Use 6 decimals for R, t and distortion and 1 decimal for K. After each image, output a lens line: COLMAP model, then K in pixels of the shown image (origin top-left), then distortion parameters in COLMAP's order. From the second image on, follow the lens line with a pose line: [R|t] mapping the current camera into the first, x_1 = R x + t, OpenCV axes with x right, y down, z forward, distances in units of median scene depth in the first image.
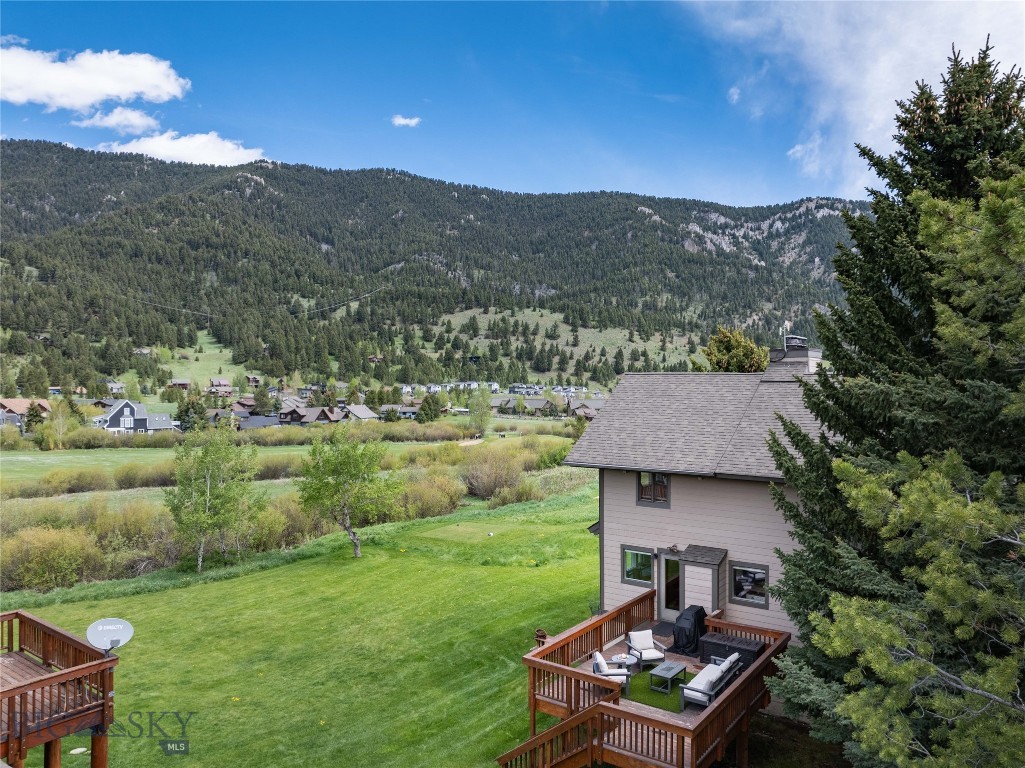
lens RADIAL K [[721.6, 0, 517.7], [0, 721.6, 380.7], [0, 0, 1]] dist [-0.032171, -0.011382]
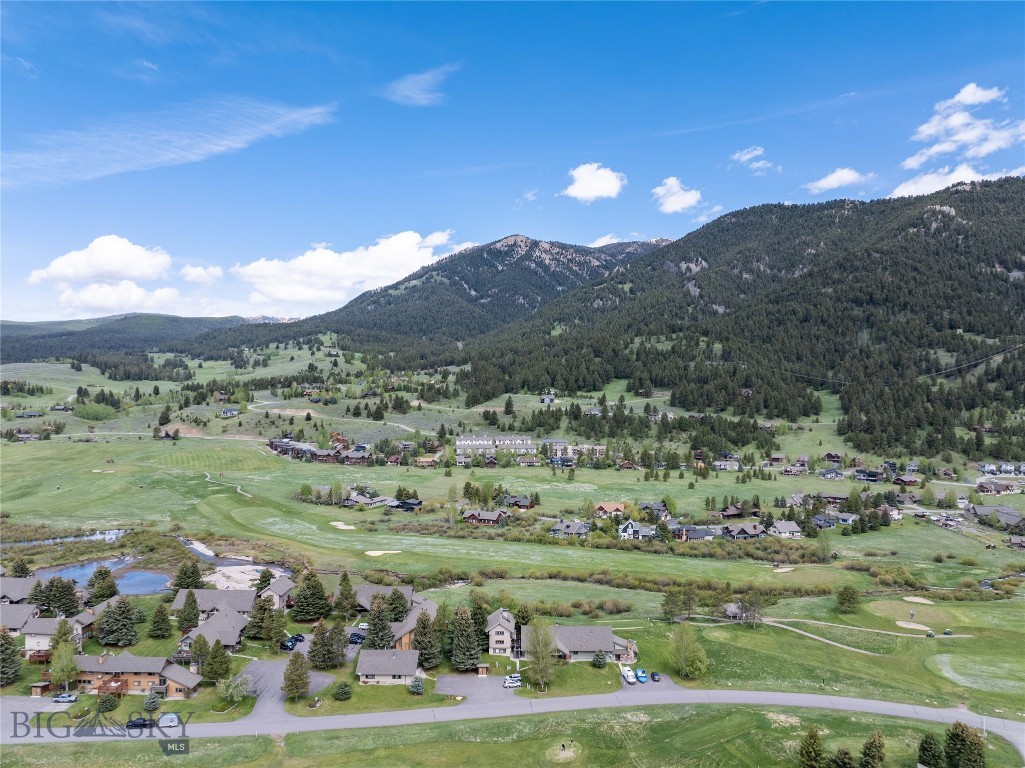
lens RADIAL K [[721.6, 0, 517.7], [0, 721.6, 380.7], [0, 0, 1]] dist [-0.032171, -0.011382]
pose [[0.571553, -0.007296, -0.820533, 0.192857], [0.002454, 0.999971, -0.007183, -0.069503], [0.820561, 0.002092, 0.571555, -0.099539]]
